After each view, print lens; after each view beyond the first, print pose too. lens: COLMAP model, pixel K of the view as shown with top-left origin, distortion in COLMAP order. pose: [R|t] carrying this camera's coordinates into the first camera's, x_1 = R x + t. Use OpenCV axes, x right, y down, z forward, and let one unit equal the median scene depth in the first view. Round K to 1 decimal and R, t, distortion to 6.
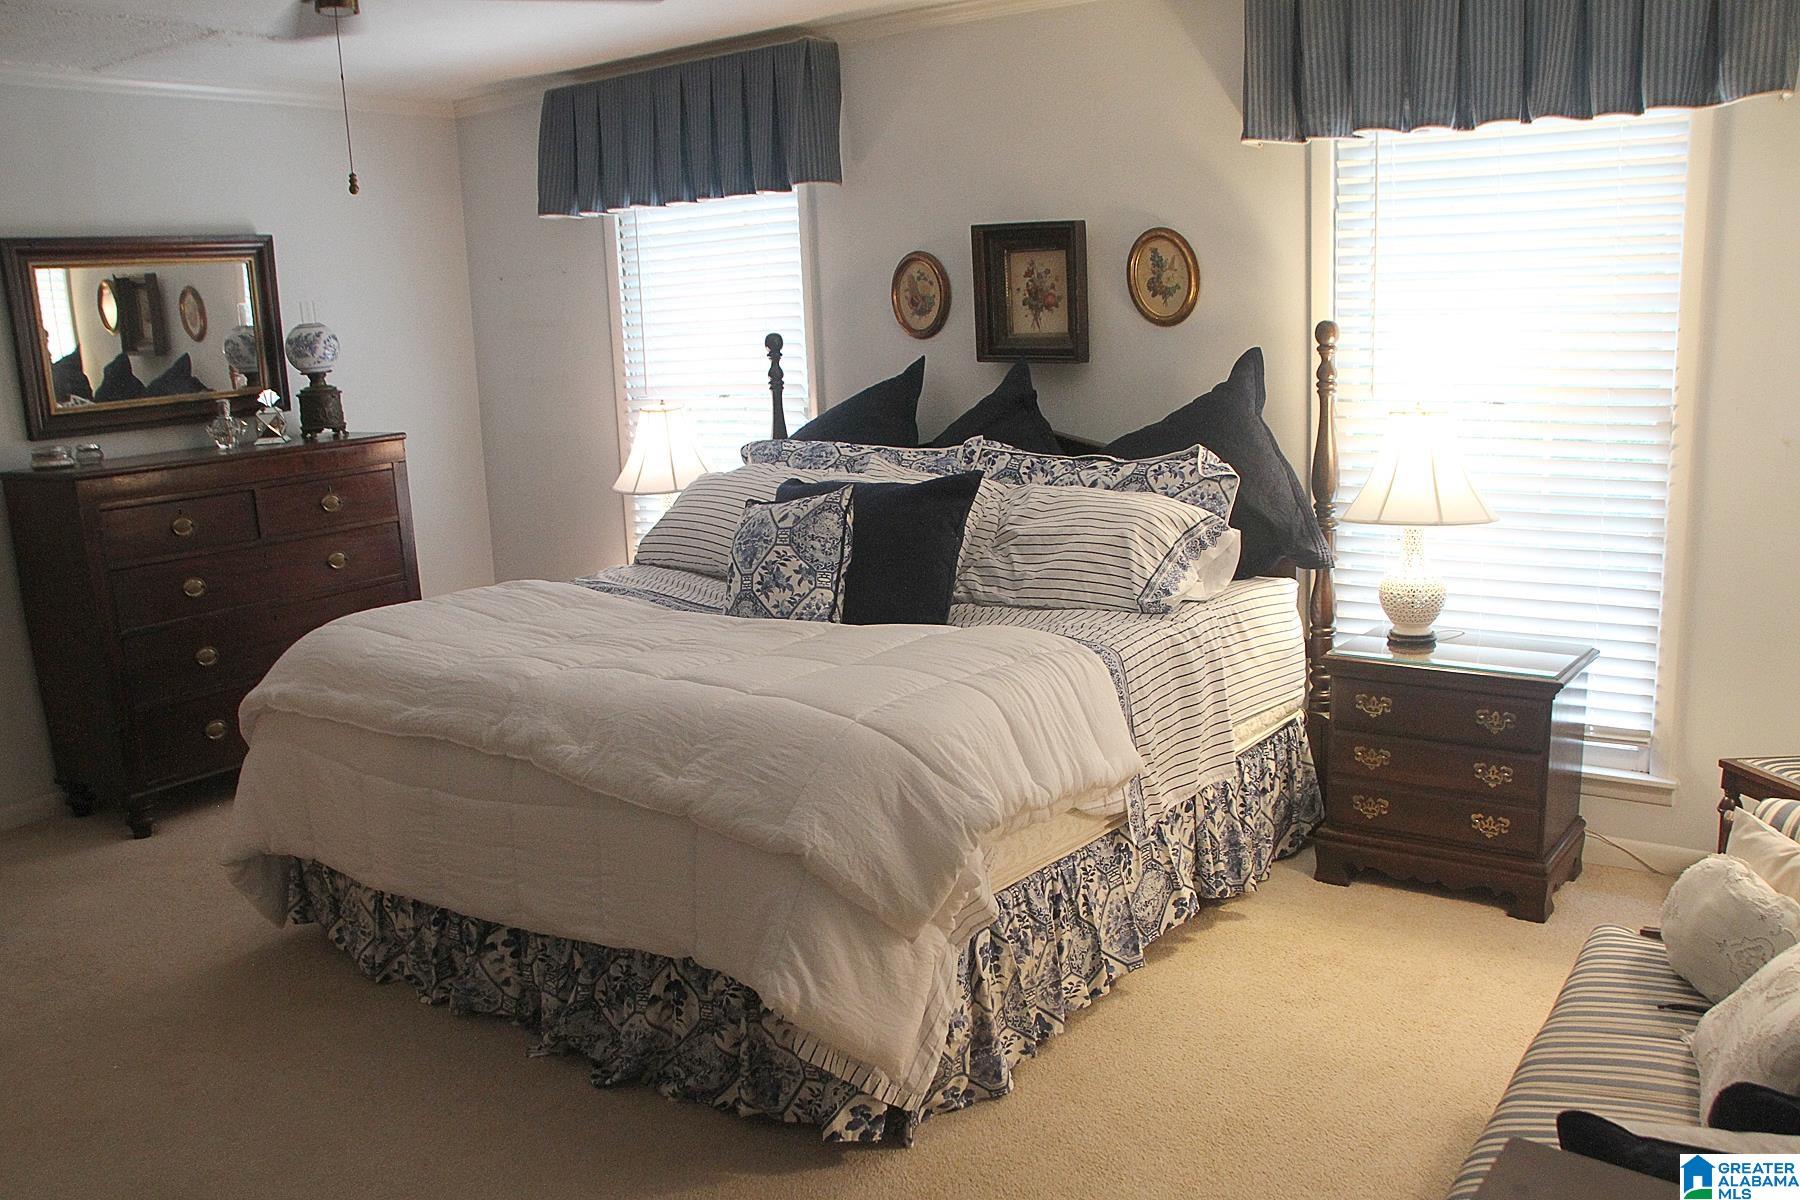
lens RADIAL K [[1552.8, 0, 901.4], [0, 1552.8, 668.0], [0, 0, 1]] dist [-0.192249, 0.195251]
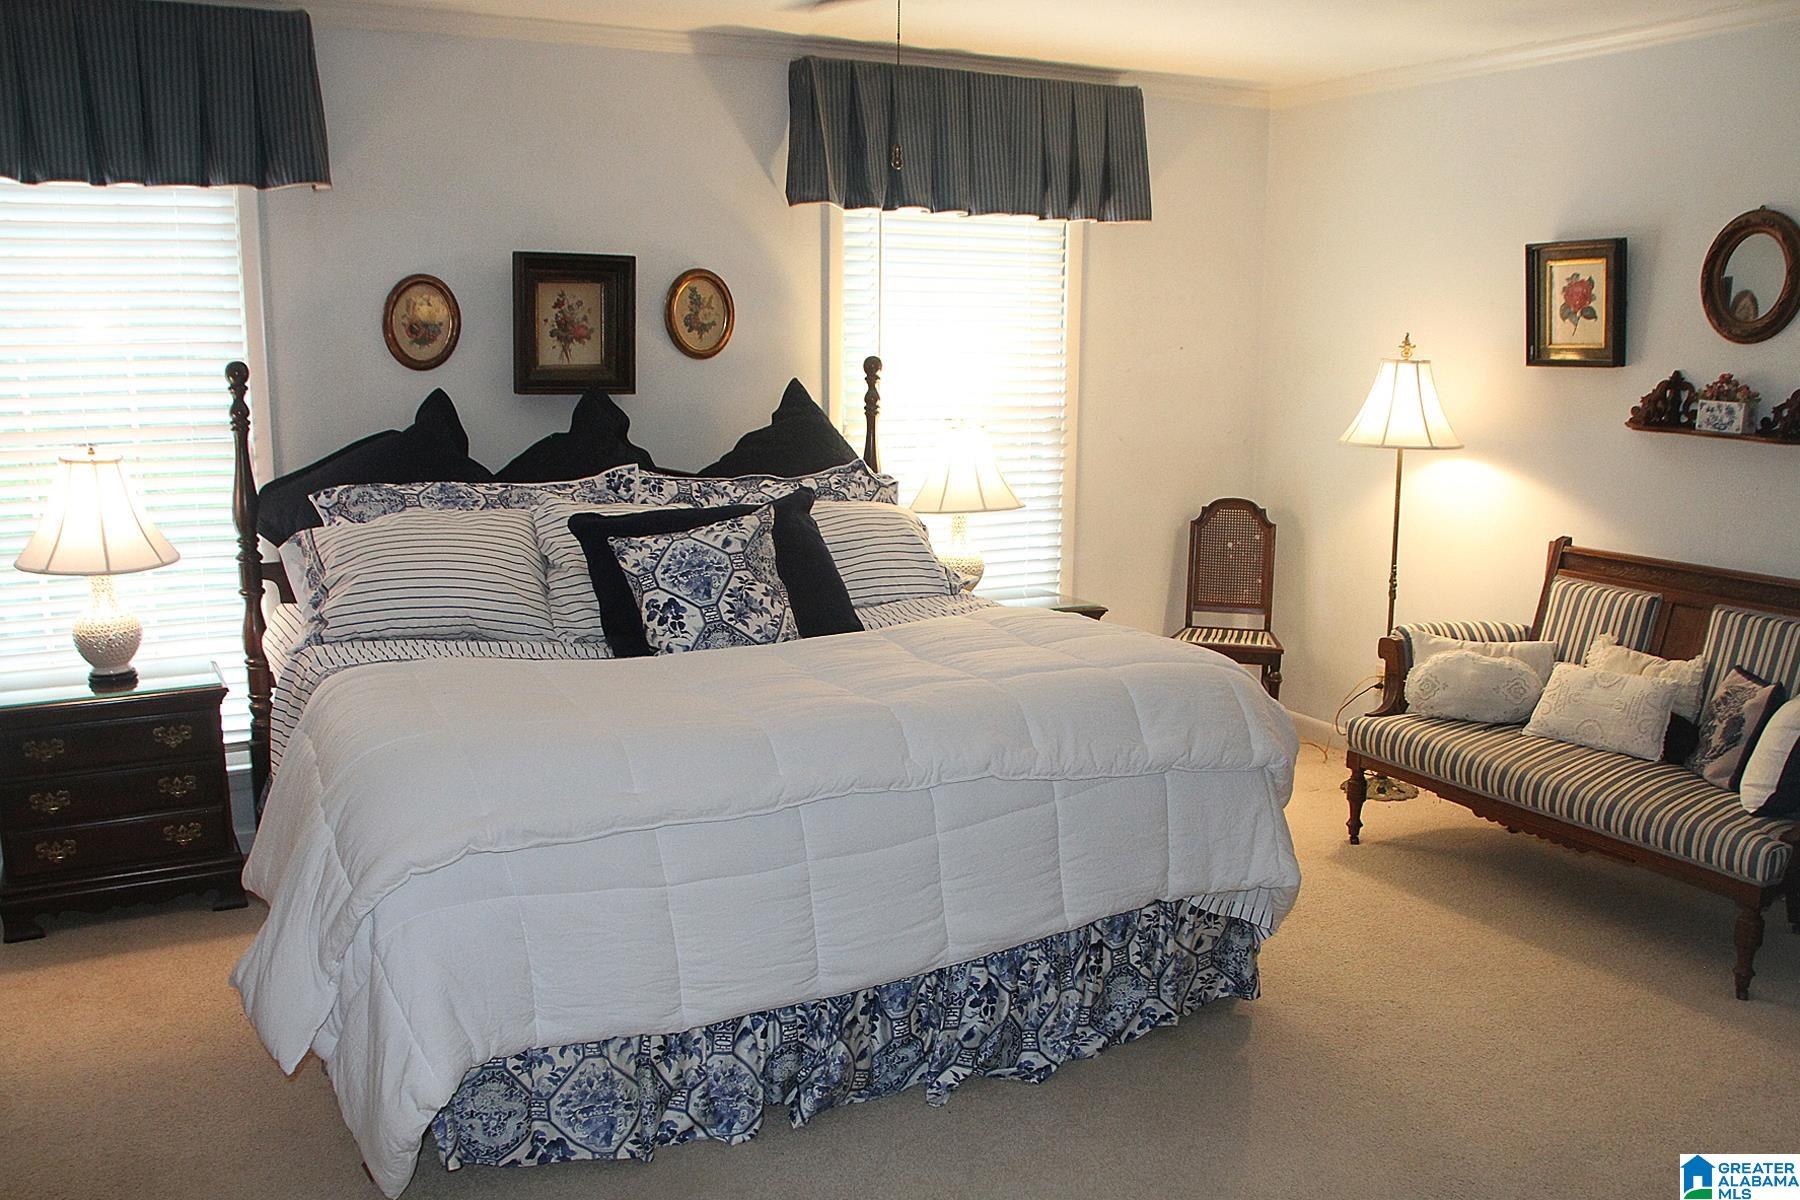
lens RADIAL K [[1555.2, 0, 804.5], [0, 1555.2, 679.1], [0, 0, 1]] dist [-0.184676, 0.142023]
pose [[0.443619, -0.144644, 0.884466, -0.935625], [0.183291, 0.980673, 0.068445, -0.072586], [-0.877272, 0.131751, 0.461557, 0.538331]]
